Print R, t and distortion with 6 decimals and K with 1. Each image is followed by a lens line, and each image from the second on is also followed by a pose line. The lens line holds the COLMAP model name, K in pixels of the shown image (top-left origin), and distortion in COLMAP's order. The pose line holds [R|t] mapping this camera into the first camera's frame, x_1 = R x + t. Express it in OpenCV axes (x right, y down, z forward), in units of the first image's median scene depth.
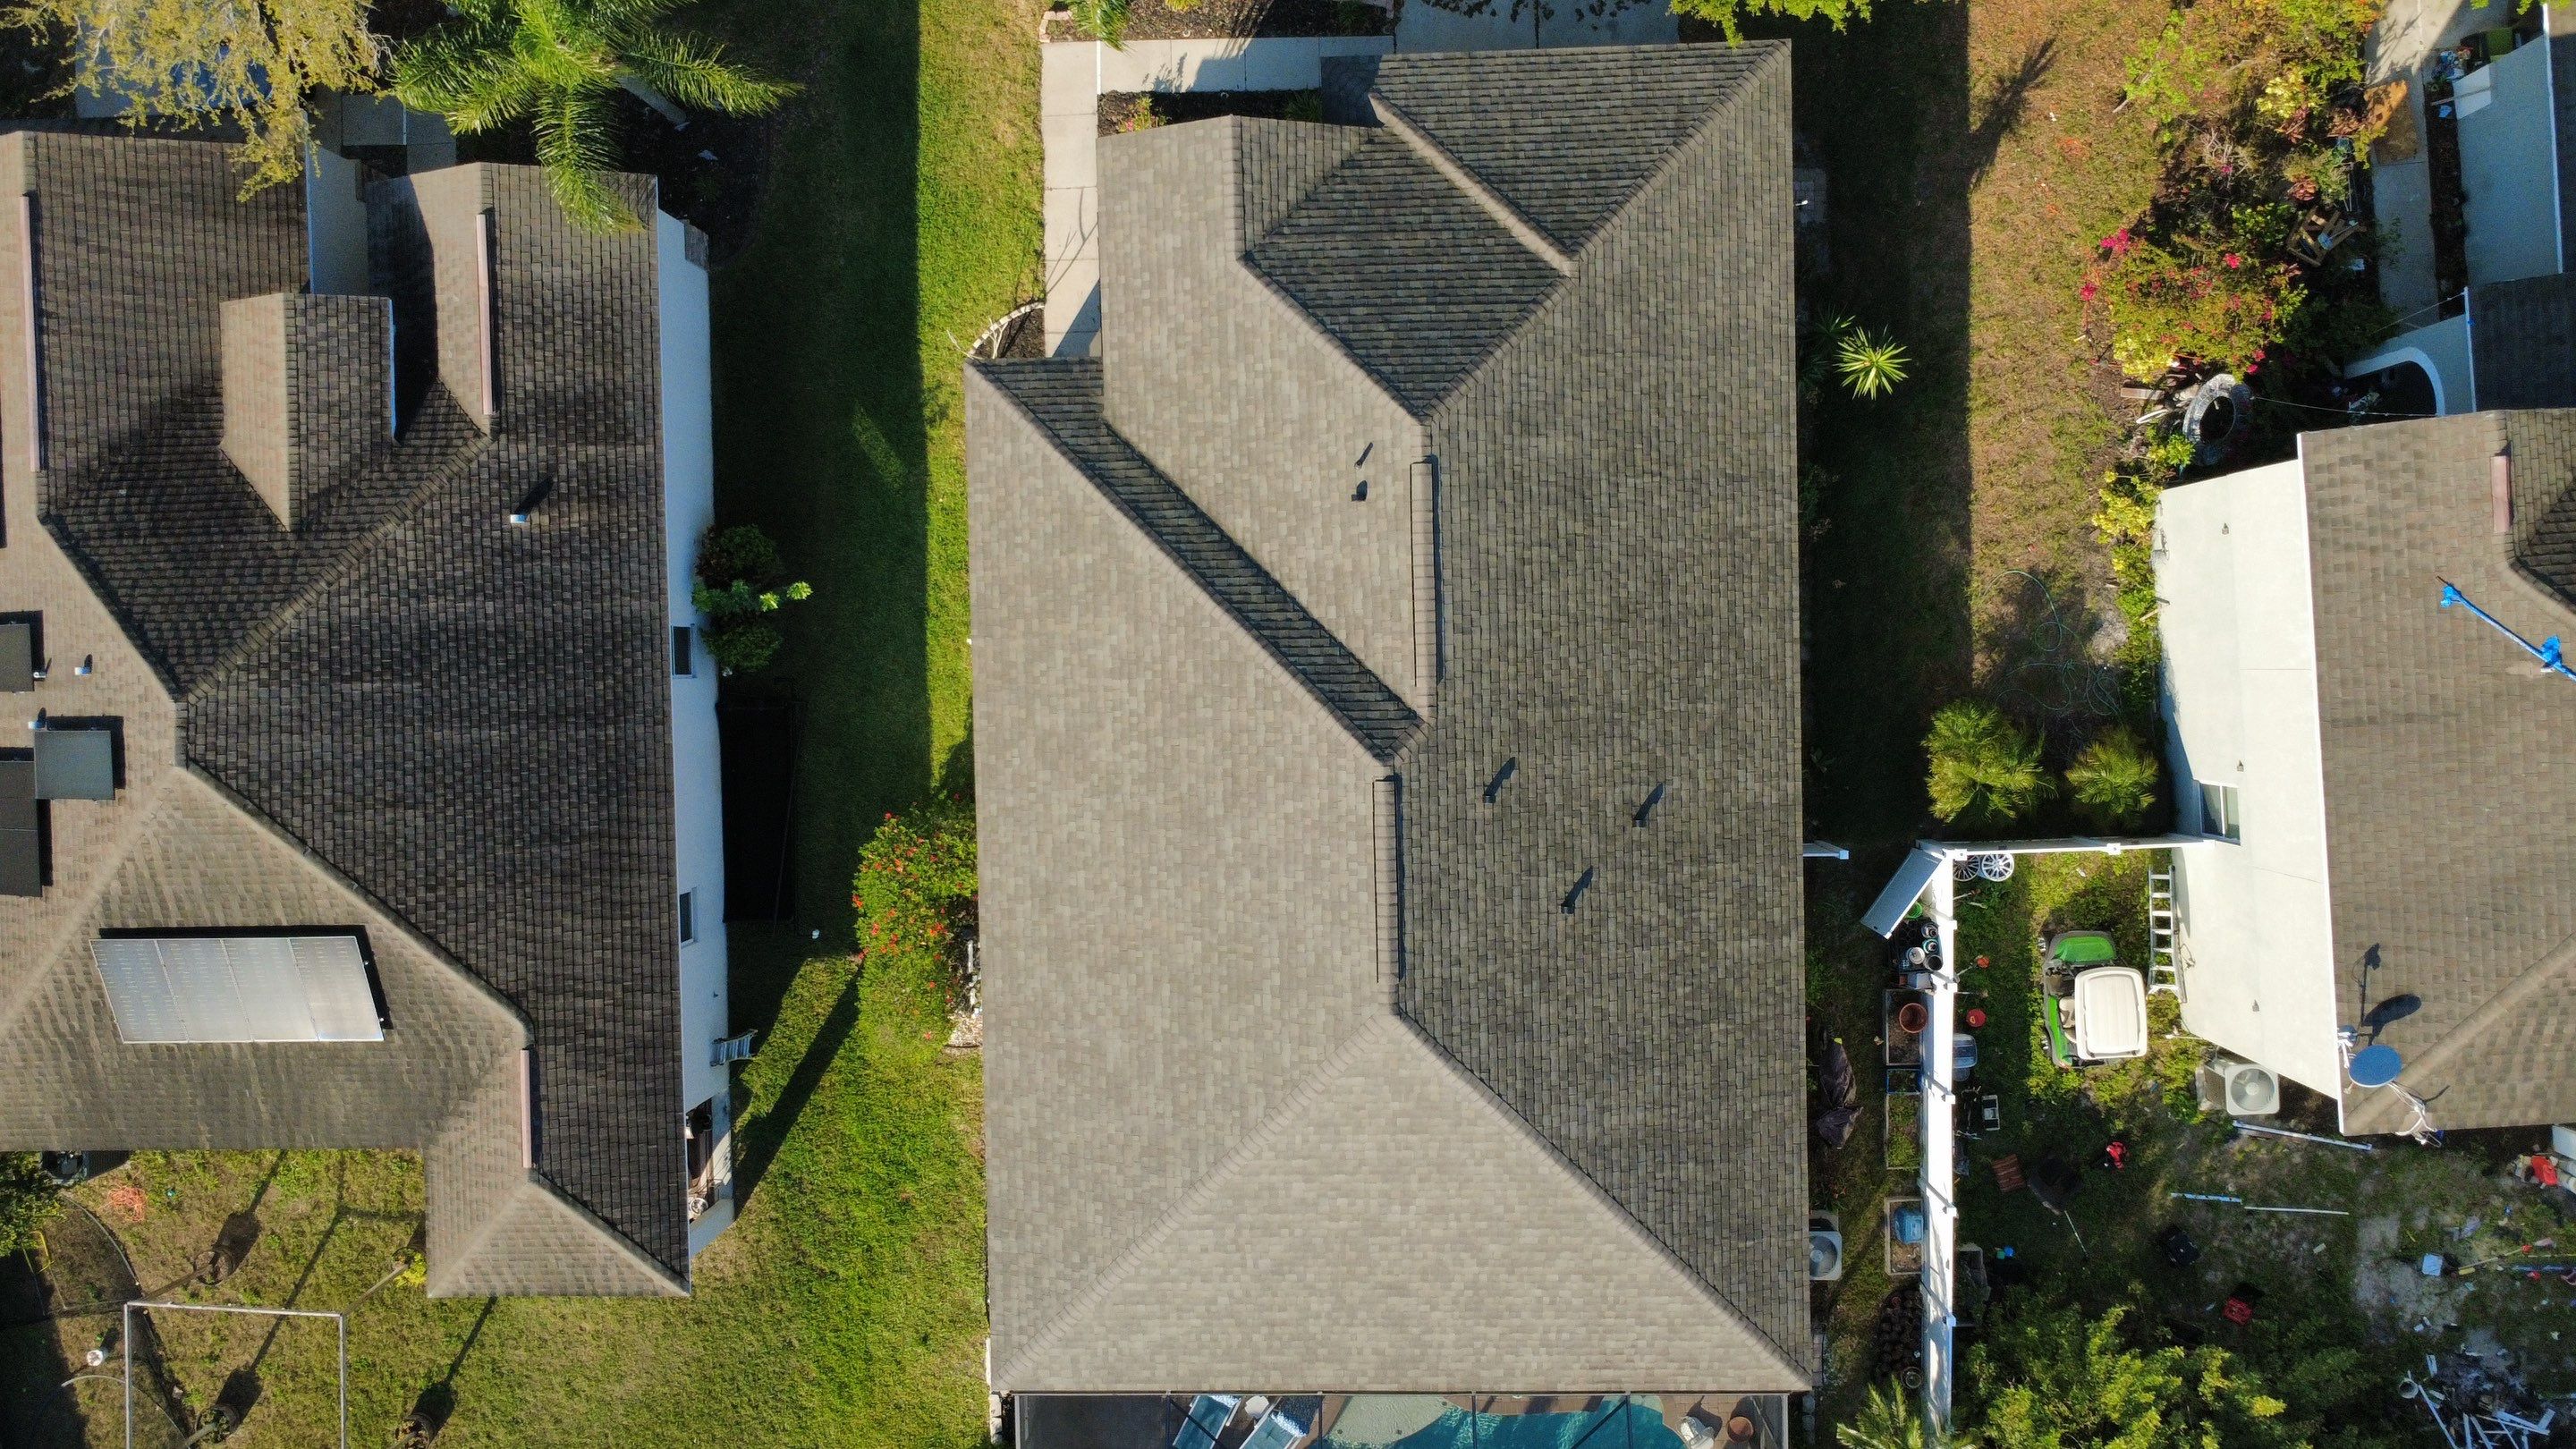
lens RADIAL K [[1875.7, 0, 1280.9], [0, 1875.7, 722.3], [0, 0, 1]] dist [-0.003149, 0.005103]
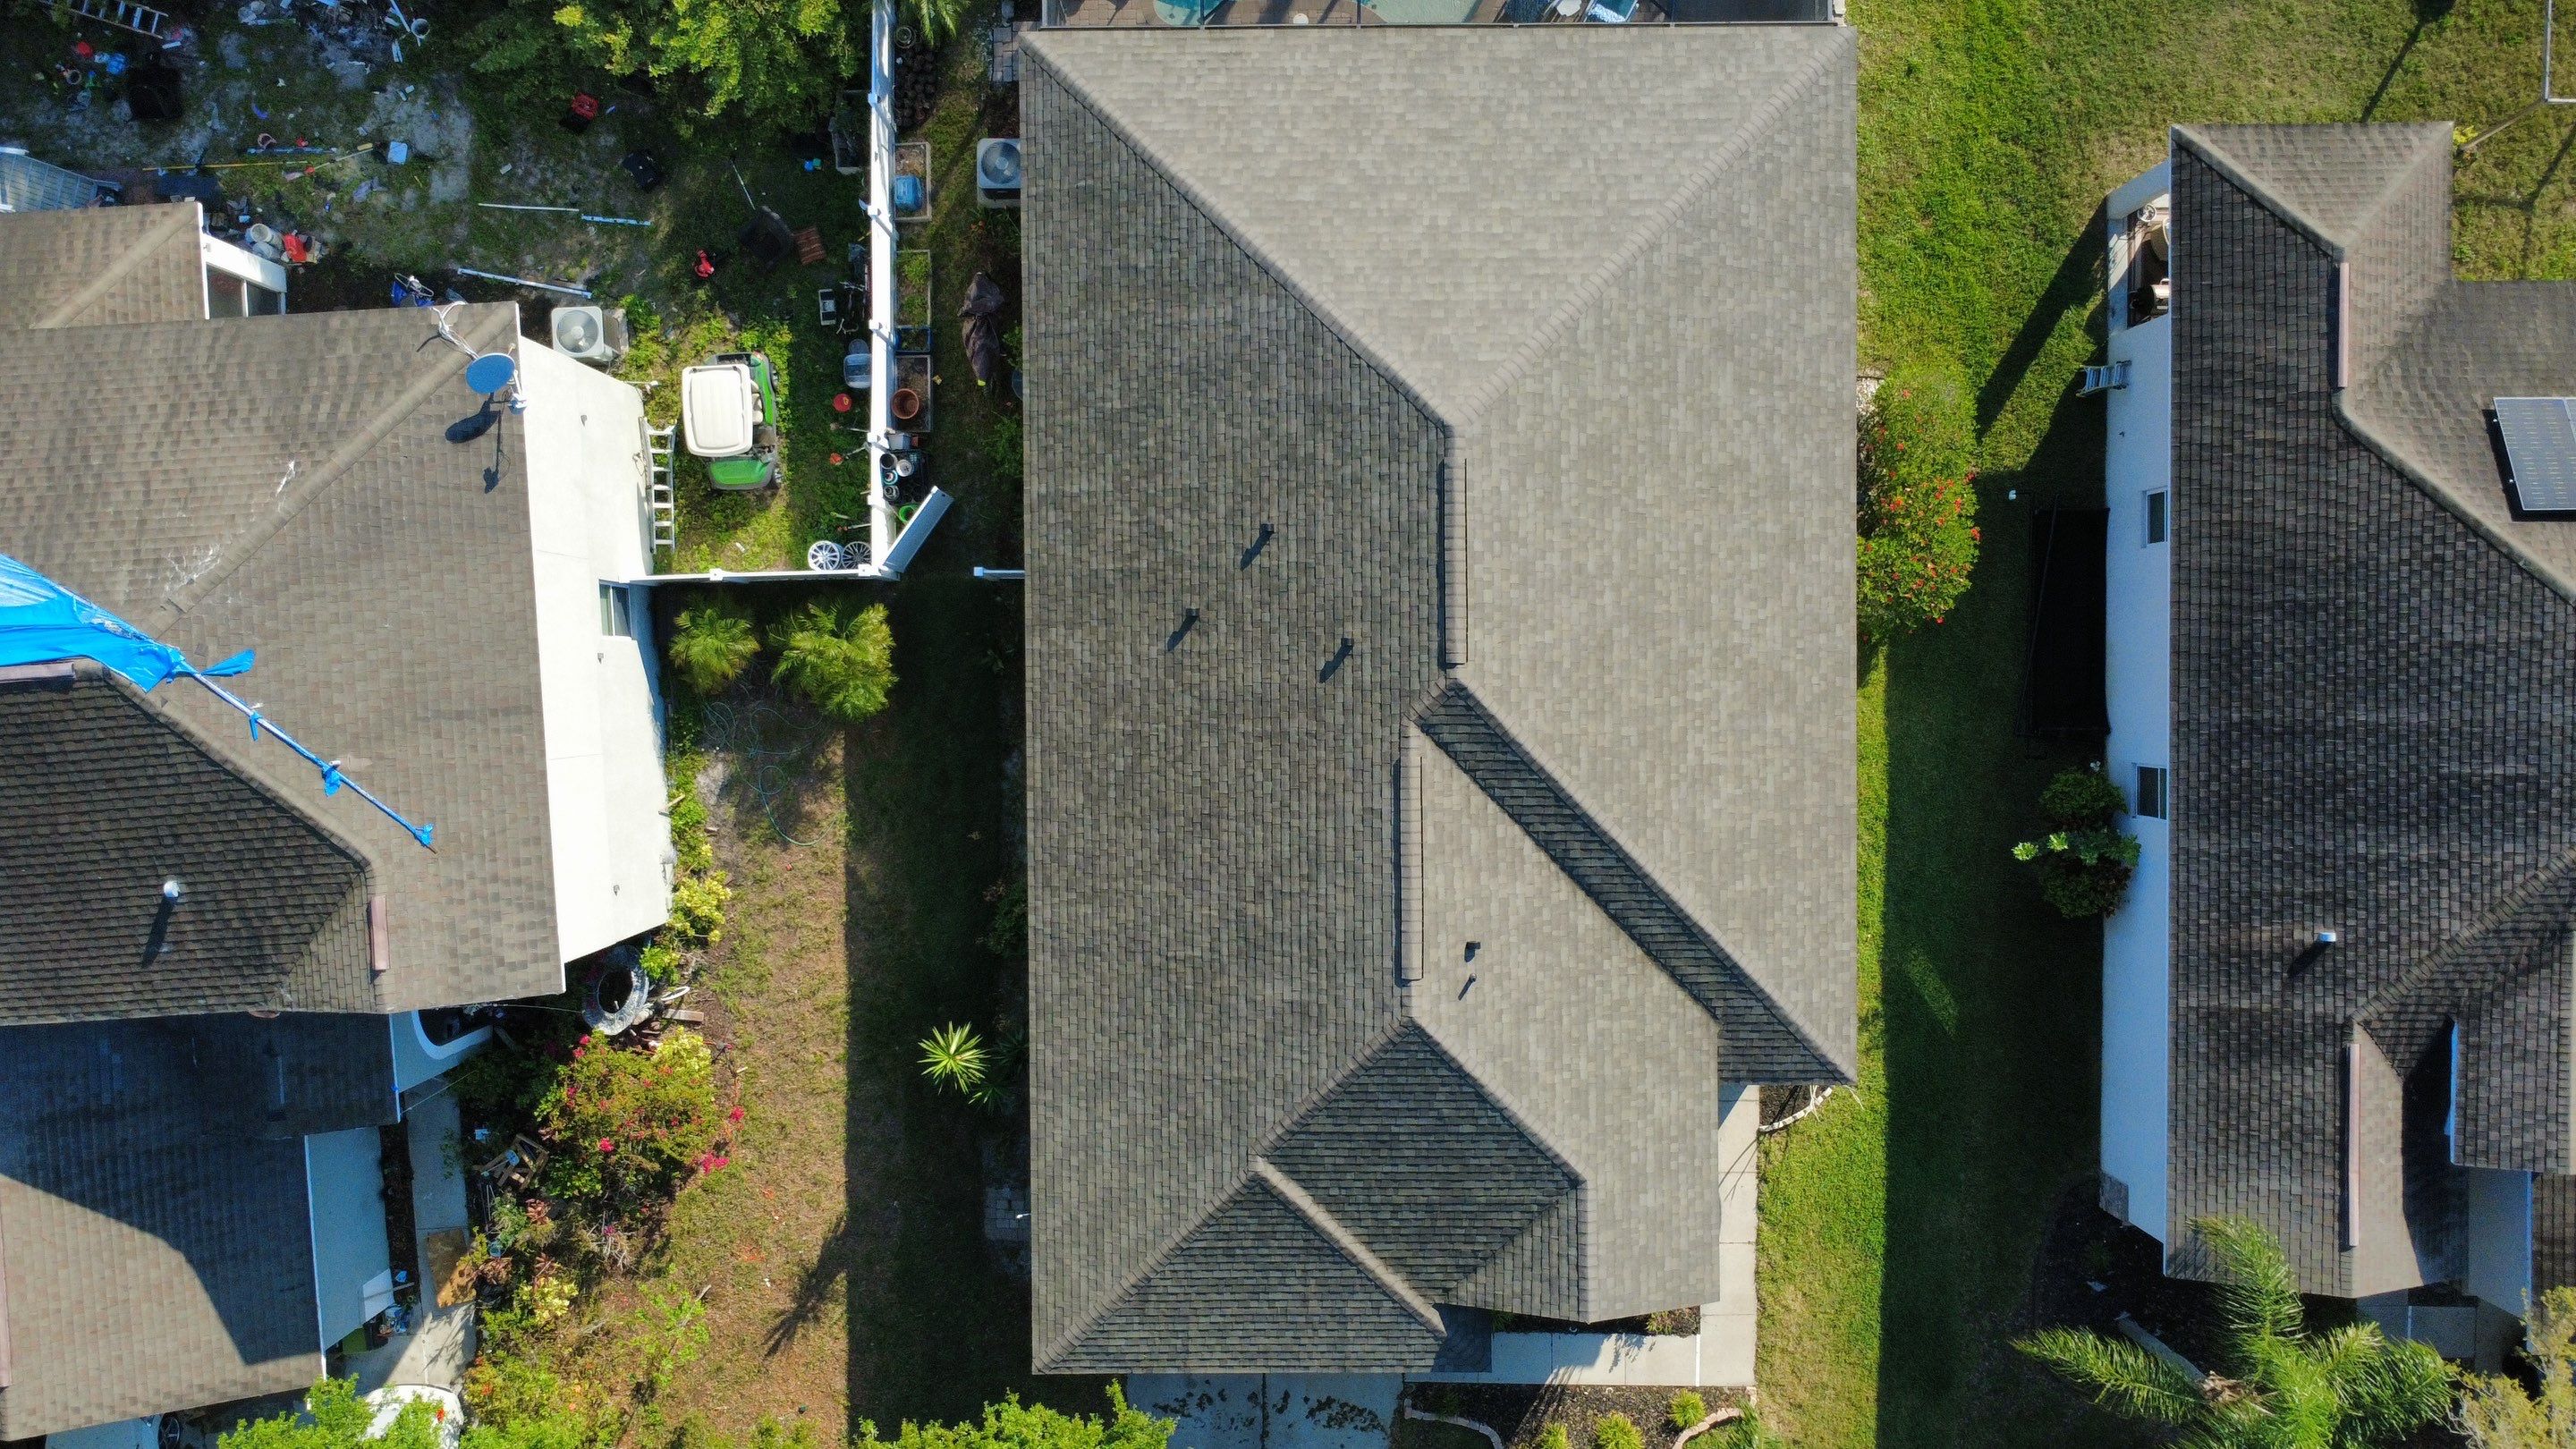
lens RADIAL K [[1875.7, 0, 1286.1], [0, 1875.7, 720.6], [0, 0, 1]] dist [-0.003149, 0.005103]
pose [[-0.998372, -0.016903, 0.054480, 0.082994], [0.014051, -0.998531, -0.052323, 0.047570], [0.055284, -0.051472, 0.997143, 0.003716]]
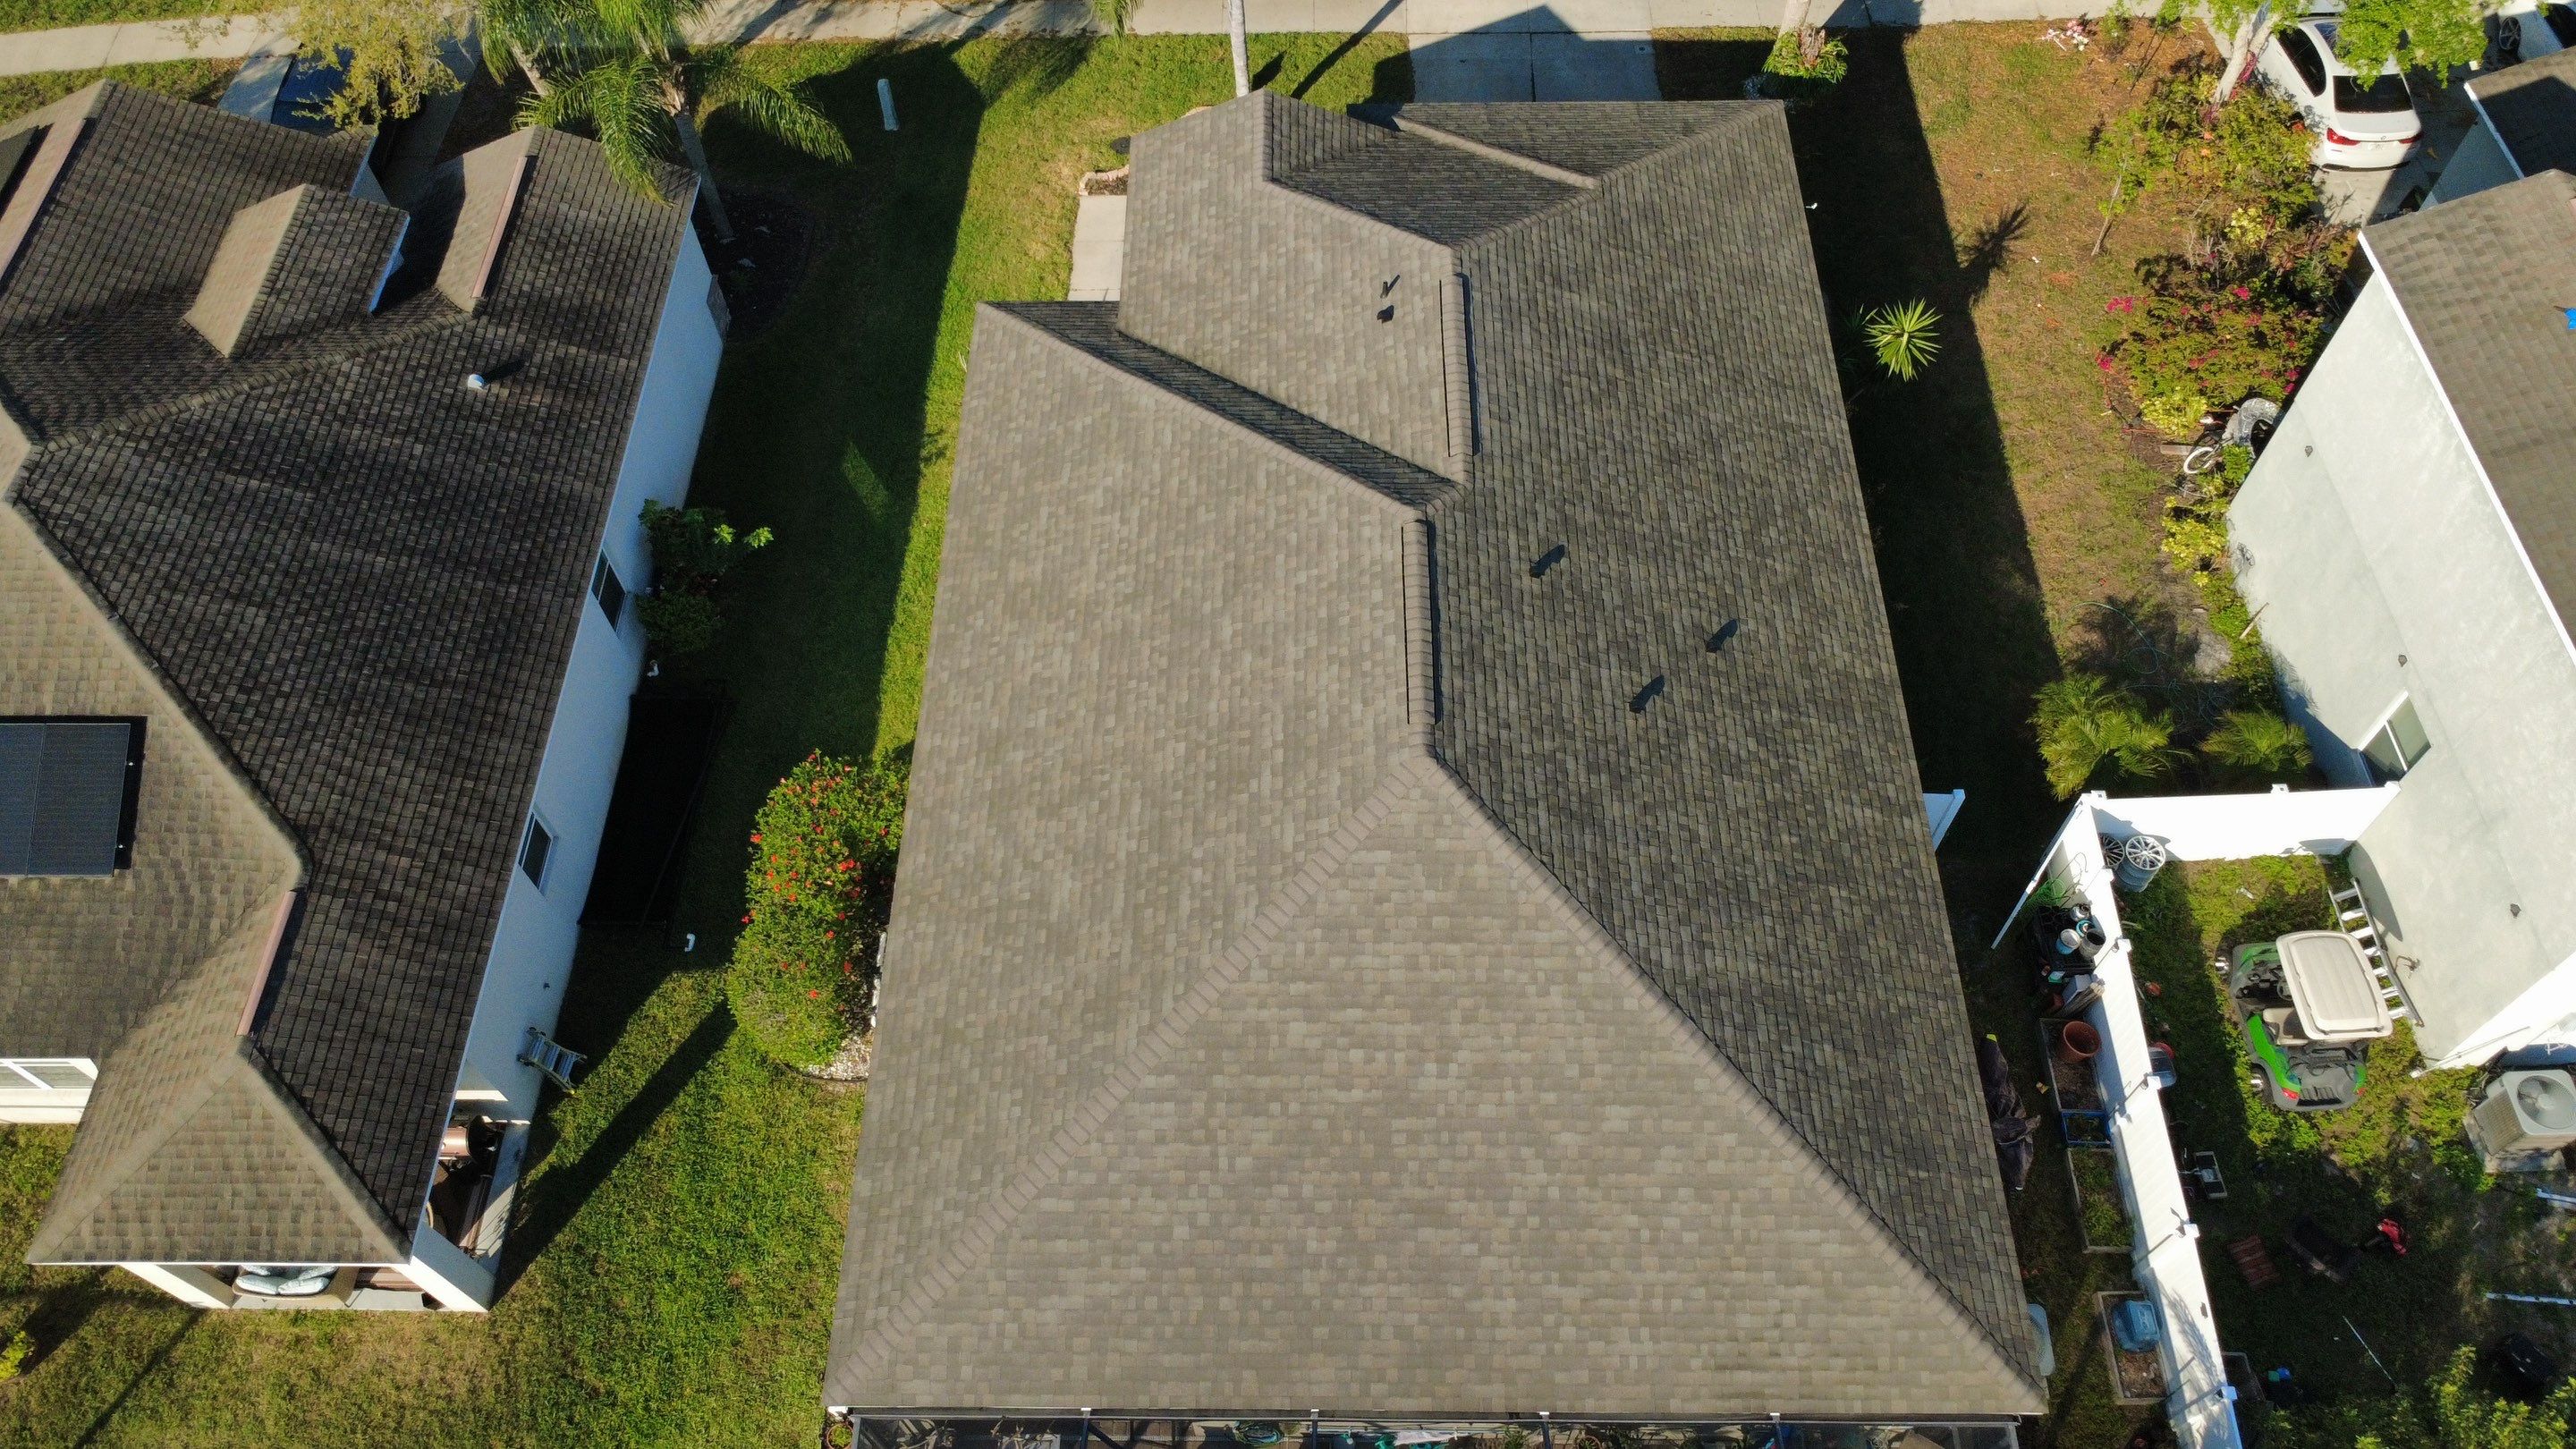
lens RADIAL K [[1875.7, 0, 1283.0], [0, 1875.7, 720.0], [0, 0, 1]] dist [-0.003149, 0.005103]
pose [[0.998922, 0.045843, 0.007287, -0.006805], [-0.033582, 0.822103, -0.568348, 0.547194], [-0.032046, 0.567490, 0.822756, 0.319812]]
